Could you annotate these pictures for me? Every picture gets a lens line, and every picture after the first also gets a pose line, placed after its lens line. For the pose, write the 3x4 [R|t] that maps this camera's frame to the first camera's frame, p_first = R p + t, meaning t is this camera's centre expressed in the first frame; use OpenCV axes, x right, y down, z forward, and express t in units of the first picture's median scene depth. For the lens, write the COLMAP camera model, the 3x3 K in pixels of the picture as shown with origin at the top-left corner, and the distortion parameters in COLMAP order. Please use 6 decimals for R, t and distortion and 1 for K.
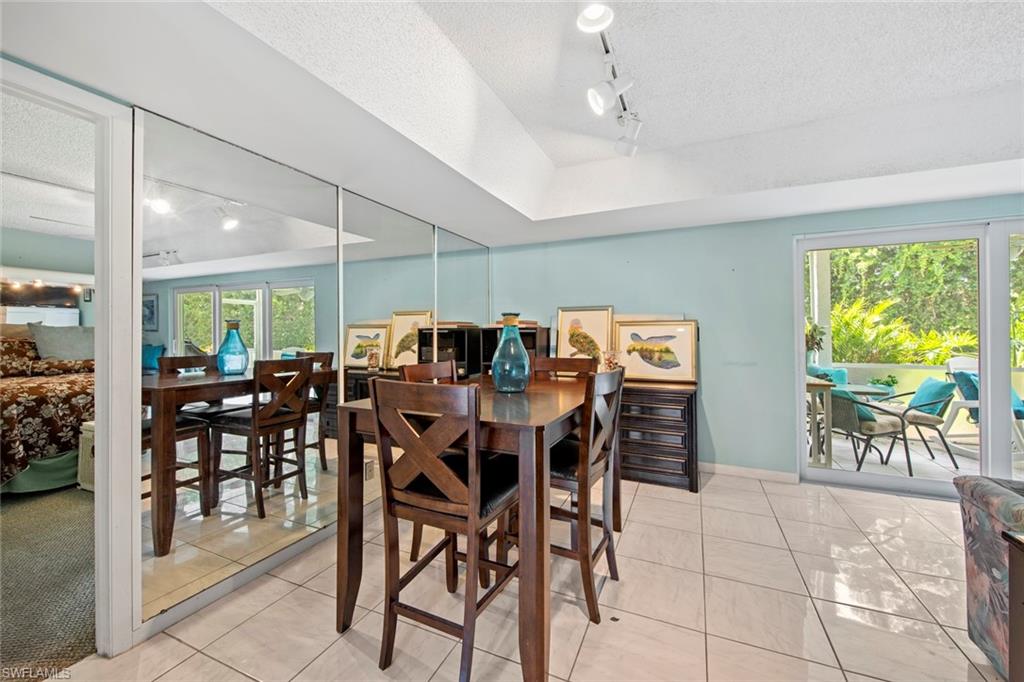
lens RADIAL K [[403.9, 0, 511.8], [0, 403.9, 331.3], [0, 0, 1]] dist [0.004059, -0.000205]
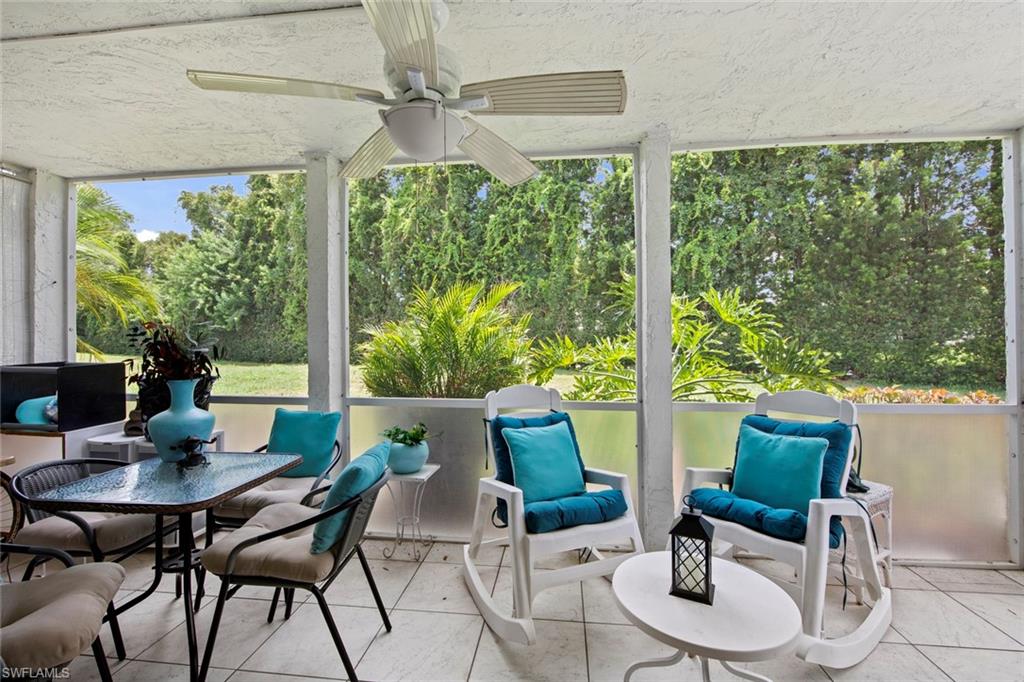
lens RADIAL K [[447.4, 0, 512.2], [0, 447.4, 337.0], [0, 0, 1]] dist [0.007189, -0.001472]
pose [[0.952780, 0.002389, 0.303652, 0.838718], [-0.002037, 0.999997, -0.001475, 0.002170], [-0.303655, 0.000787, 0.952782, 0.416294]]
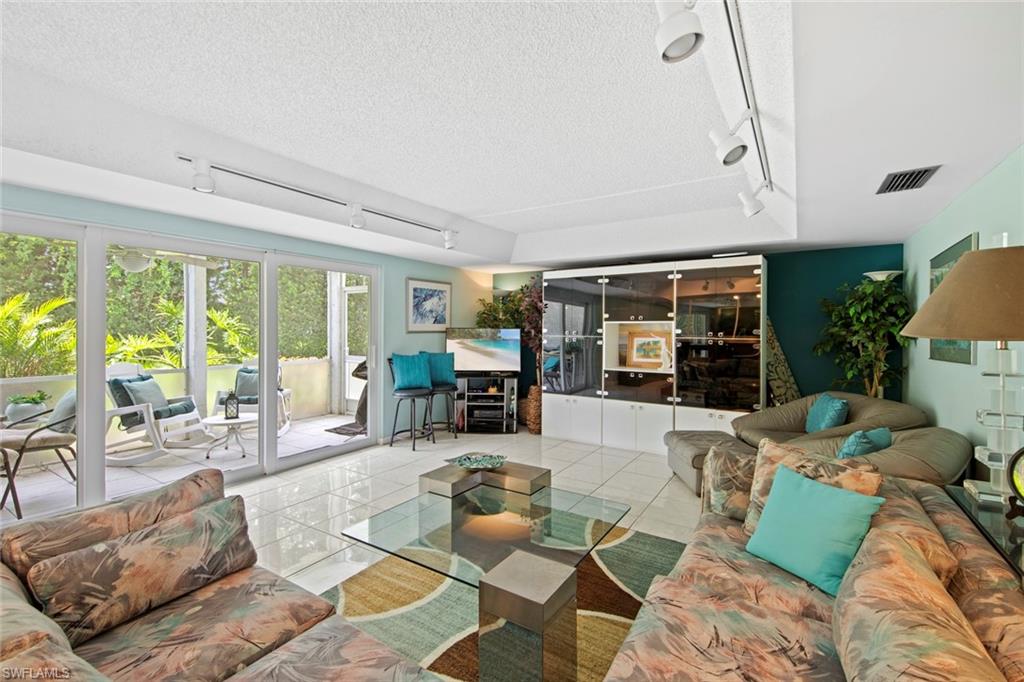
lens RADIAL K [[447.4, 0, 509.0], [0, 447.4, 330.2], [0, 0, 1]] dist [0.007189, -0.001472]
pose [[0.148516, 0.004183, 0.988901, 0.161951], [-0.006690, 0.999972, -0.003225, -0.016177], [-0.988887, -0.006137, 0.148539, -0.076133]]
